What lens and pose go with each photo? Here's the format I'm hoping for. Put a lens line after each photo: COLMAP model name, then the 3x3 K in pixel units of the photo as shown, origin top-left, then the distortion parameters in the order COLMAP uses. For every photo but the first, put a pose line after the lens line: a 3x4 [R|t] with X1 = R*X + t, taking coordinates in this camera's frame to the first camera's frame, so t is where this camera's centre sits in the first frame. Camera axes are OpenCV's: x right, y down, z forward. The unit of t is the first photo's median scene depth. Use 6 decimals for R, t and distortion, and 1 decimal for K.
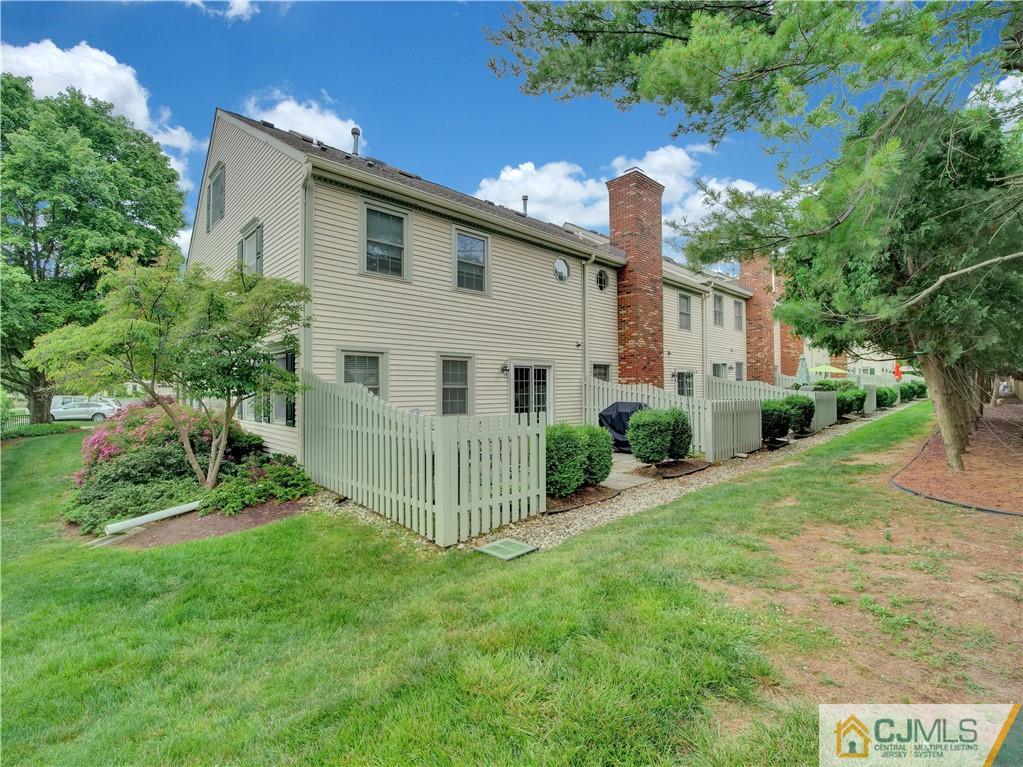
lens RADIAL K [[469.3, 0, 511.0], [0, 469.3, 382.1], [0, 0, 1]] dist [0.000512, -0.000492]
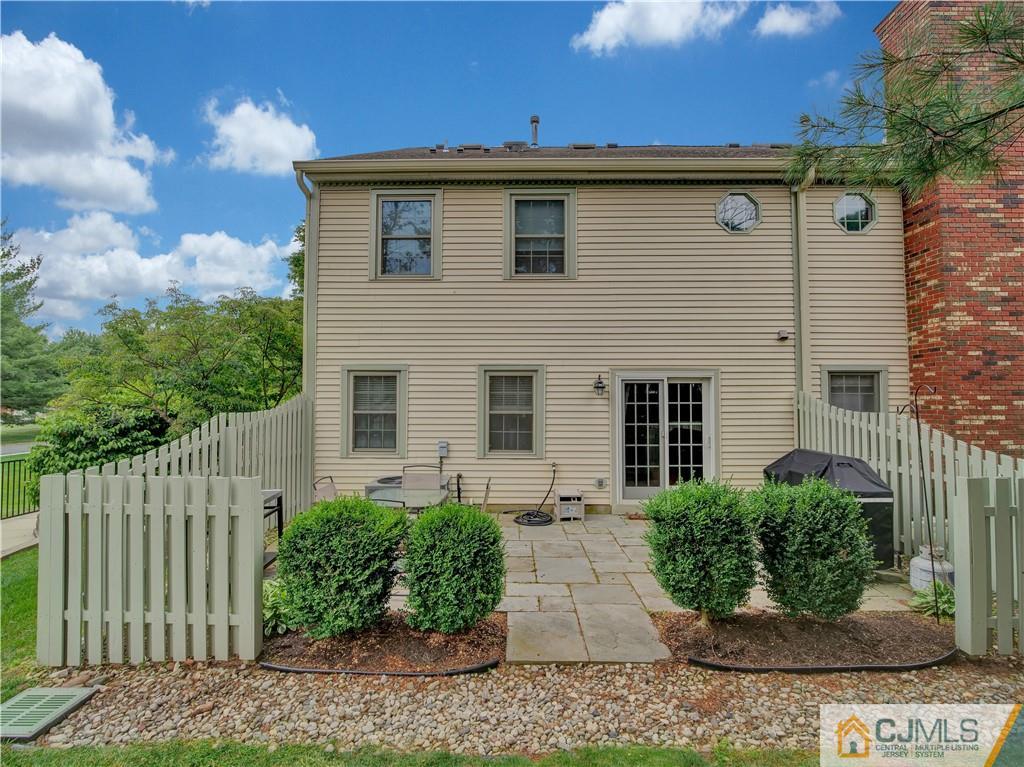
lens RADIAL K [[524.1, 0, 511.9], [0, 524.1, 392.6], [0, 0, 1]] dist [-0.006740, -0.000880]
pose [[0.715288, -0.023699, -0.698428, 0.391536], [0.004400, 0.999558, -0.029411, 0.002578], [0.698816, 0.017964, 0.715076, 0.378591]]
